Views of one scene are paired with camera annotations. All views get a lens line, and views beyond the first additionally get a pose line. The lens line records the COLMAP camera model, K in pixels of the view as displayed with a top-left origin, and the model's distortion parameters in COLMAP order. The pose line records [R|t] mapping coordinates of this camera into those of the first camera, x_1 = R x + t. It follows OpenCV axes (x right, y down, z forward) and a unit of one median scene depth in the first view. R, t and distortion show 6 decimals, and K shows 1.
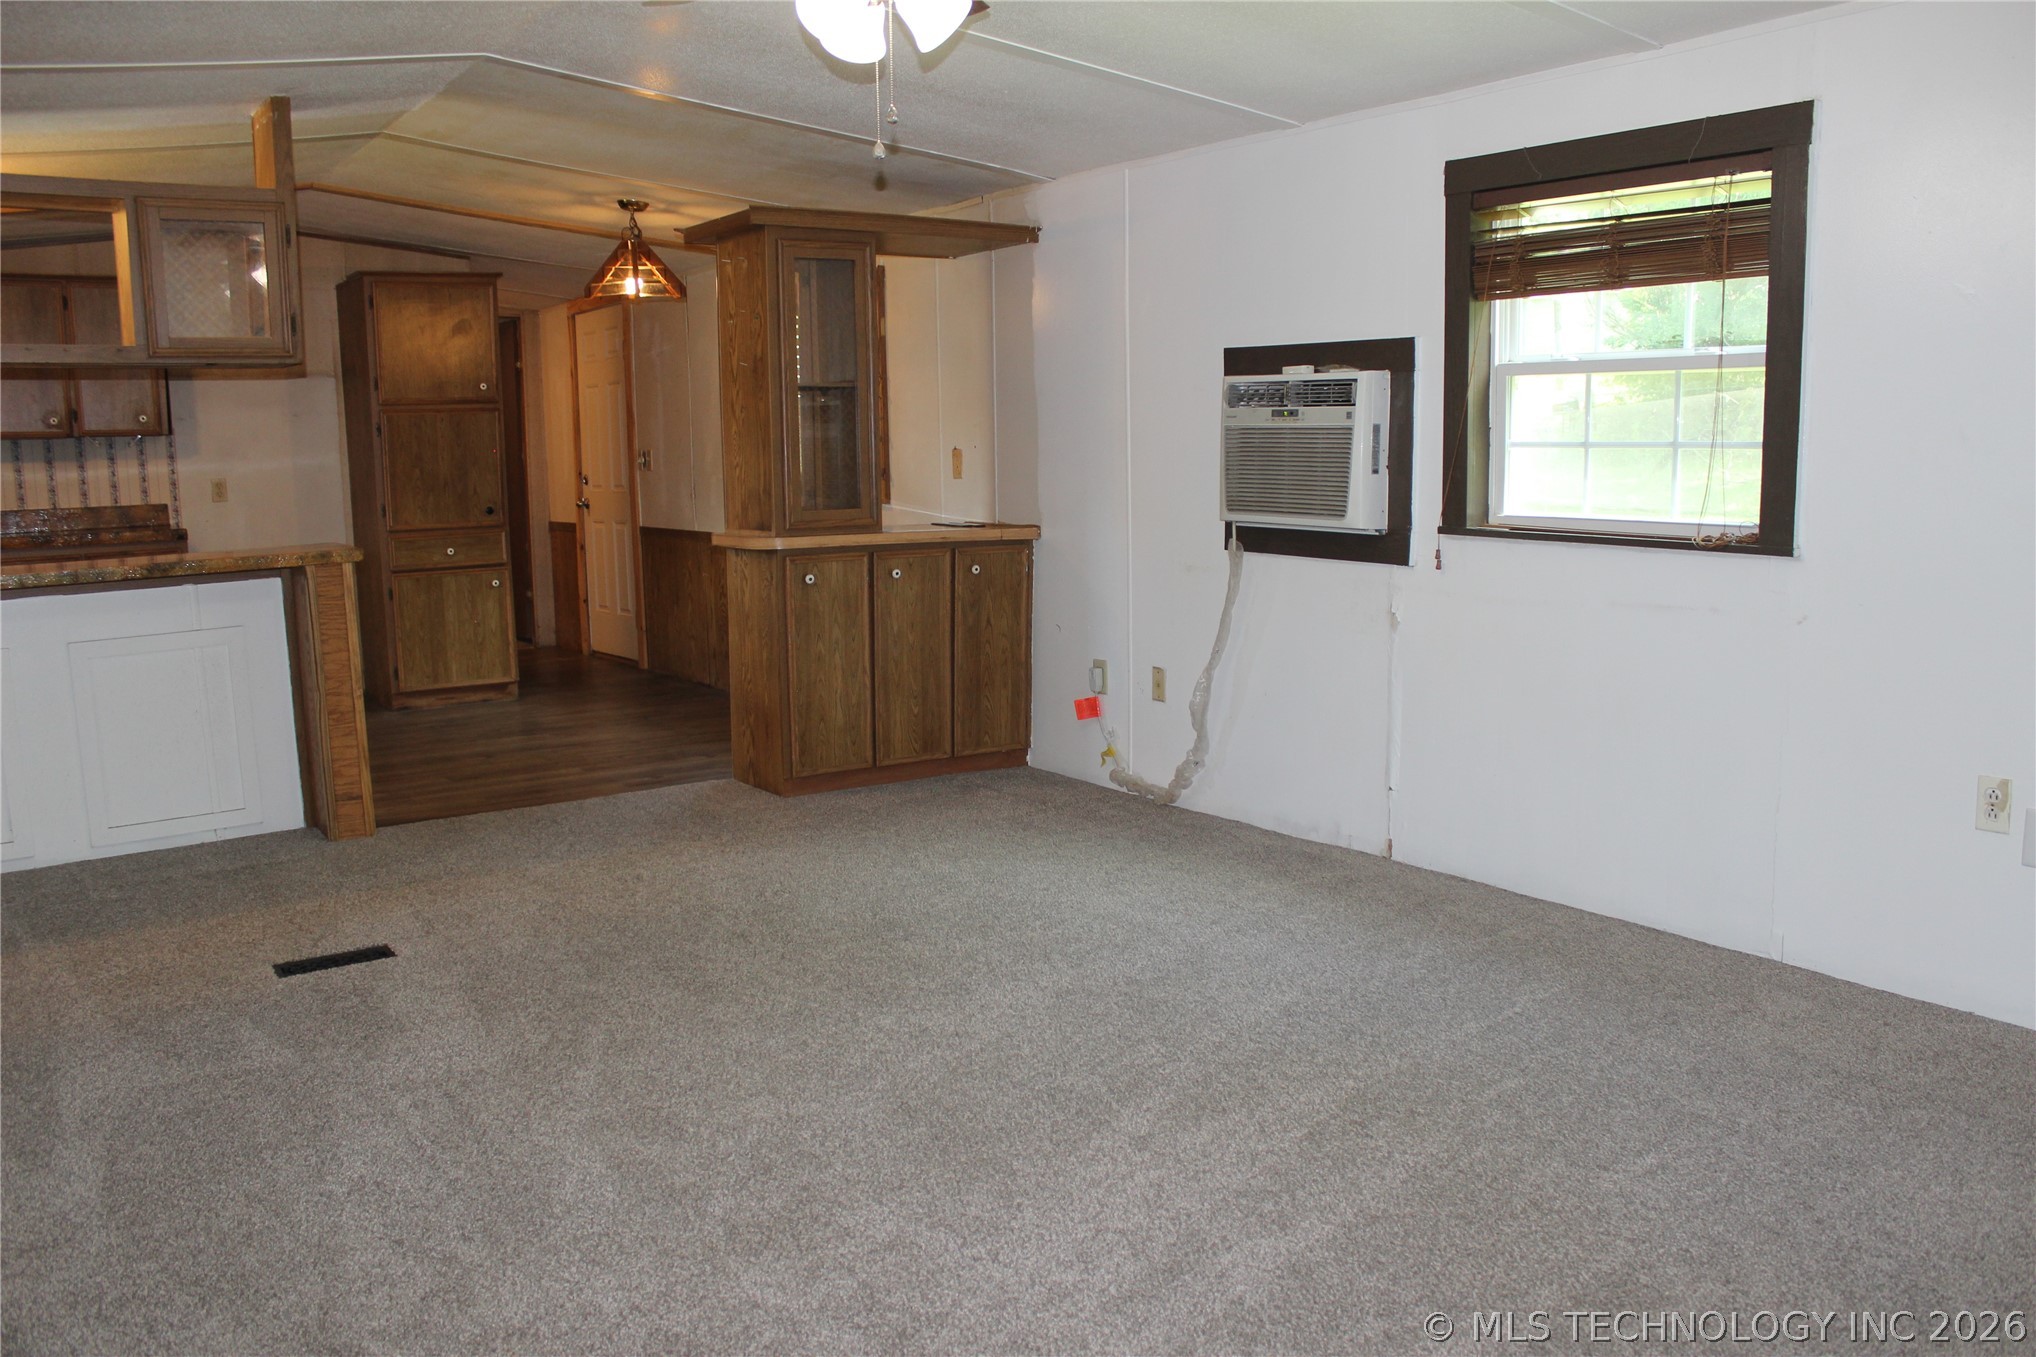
lens RADIAL K [[1682.2, 0, 1024.4], [0, 1682.2, 689.2], [0, 0, 1]] dist [-0.161721, 0.145540]
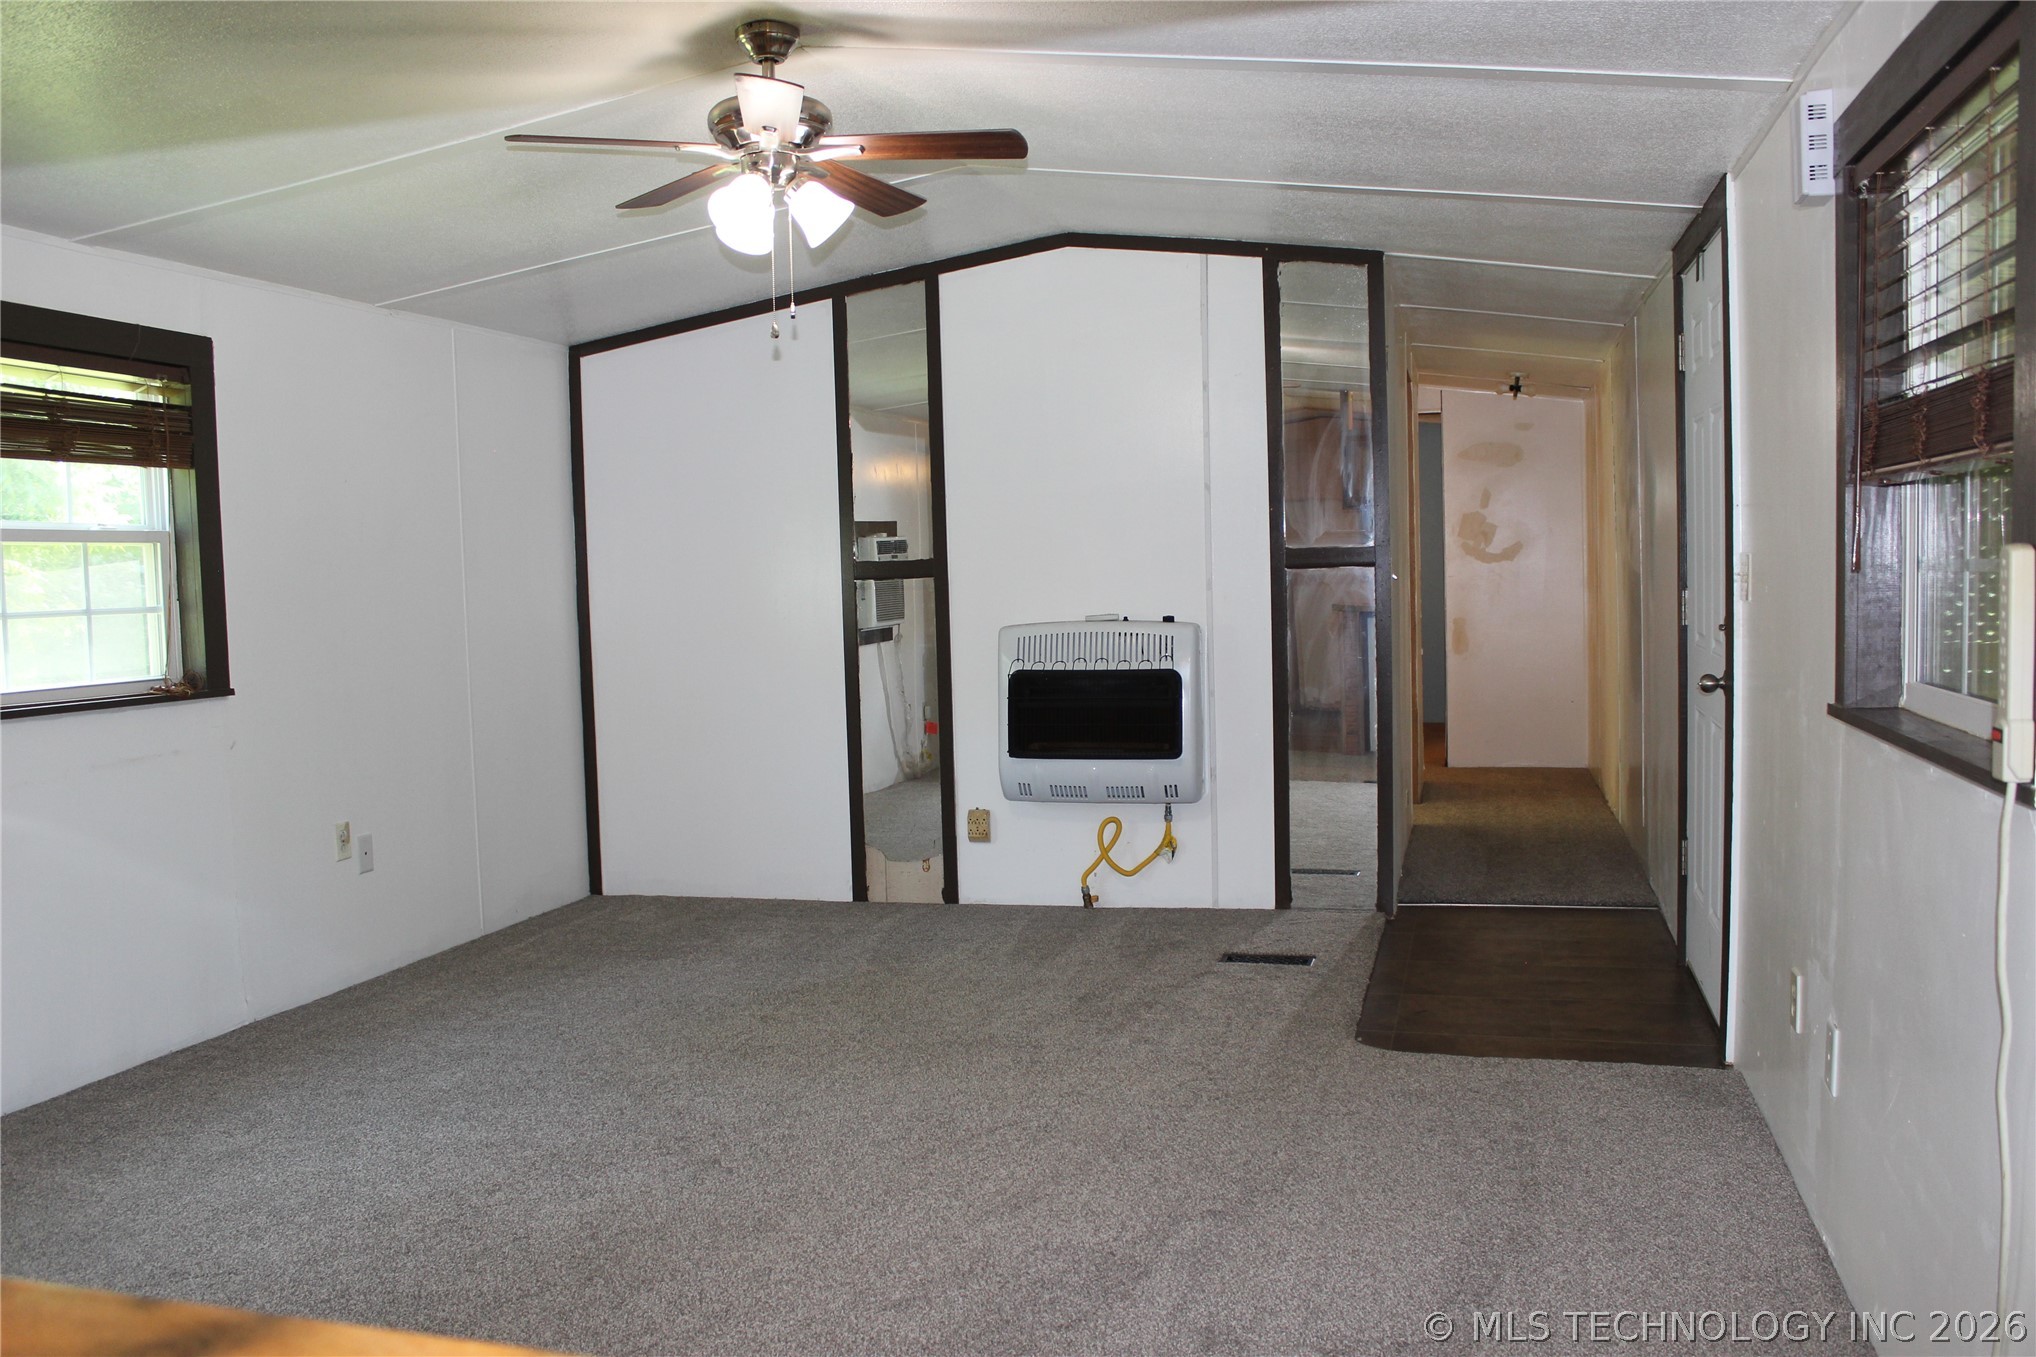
lens RADIAL K [[1682.2, 0, 1024.4], [0, 1682.2, 689.2], [0, 0, 1]] dist [-0.161721, 0.145540]
pose [[-0.642121, -0.020829, 0.766321, -0.849547], [0.150334, 0.976800, 0.152519, -0.178933], [-0.751719, 0.213140, -0.624092, 1.281422]]
